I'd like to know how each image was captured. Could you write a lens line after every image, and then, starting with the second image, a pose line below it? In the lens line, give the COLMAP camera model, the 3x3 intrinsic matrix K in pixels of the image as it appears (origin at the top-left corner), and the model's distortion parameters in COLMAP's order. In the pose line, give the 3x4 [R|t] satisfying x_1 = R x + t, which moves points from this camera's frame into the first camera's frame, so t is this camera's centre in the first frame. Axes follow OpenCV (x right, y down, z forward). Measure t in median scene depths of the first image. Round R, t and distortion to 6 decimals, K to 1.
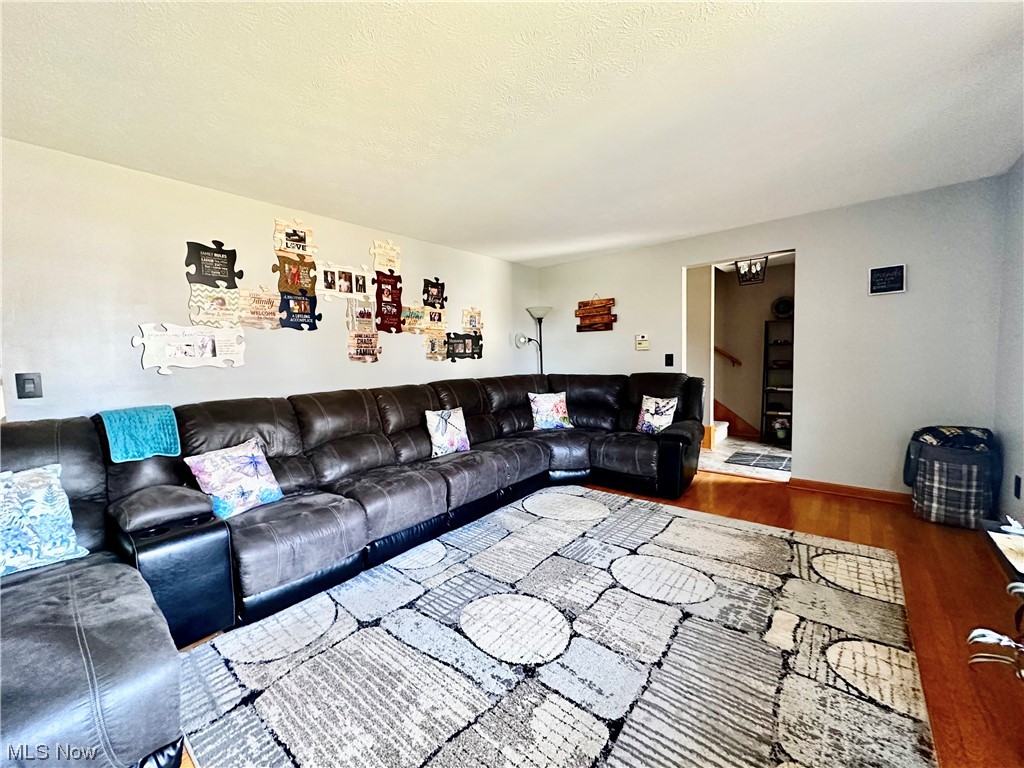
lens RADIAL K [[408.8, 0, 514.1], [0, 408.8, 382.0], [0, 0, 1]] dist [-0.000861, -0.000380]
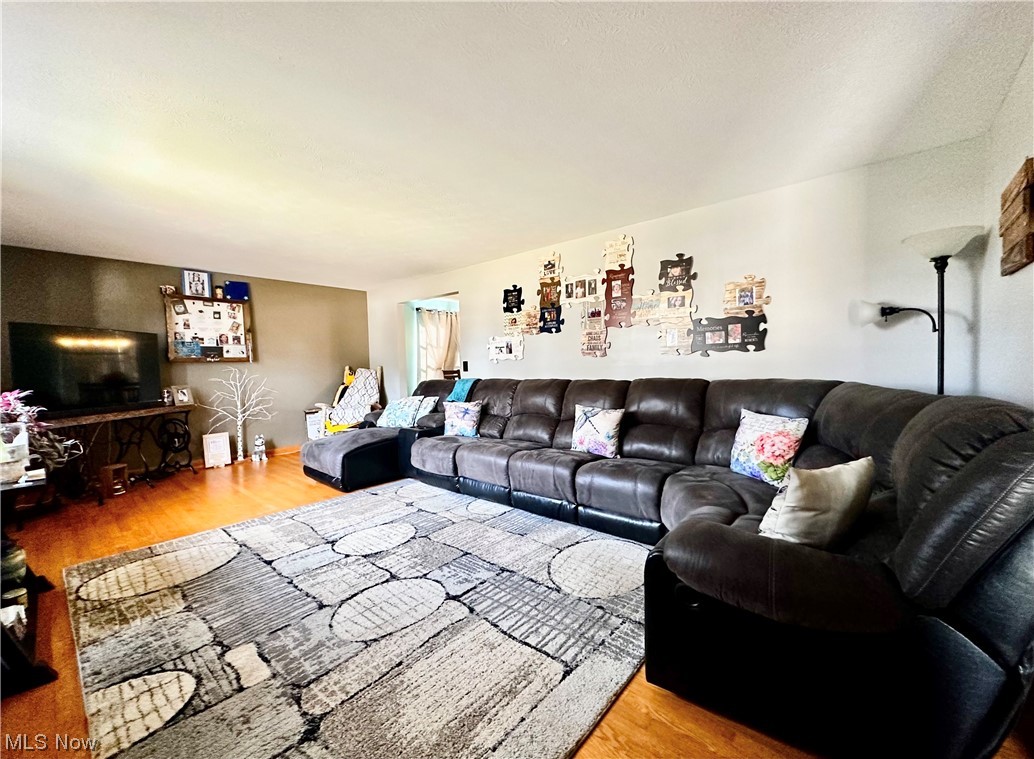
lens RADIAL K [[415.5, 0, 517.0], [0, 415.5, 379.5], [0, 0, 1]] dist [0.001268, 0.000294]
pose [[-0.024030, 0.063791, -0.997674, 0.924462], [-0.040651, 0.997074, 0.064732, -0.060002], [0.998884, 0.042112, -0.021366, 0.966781]]
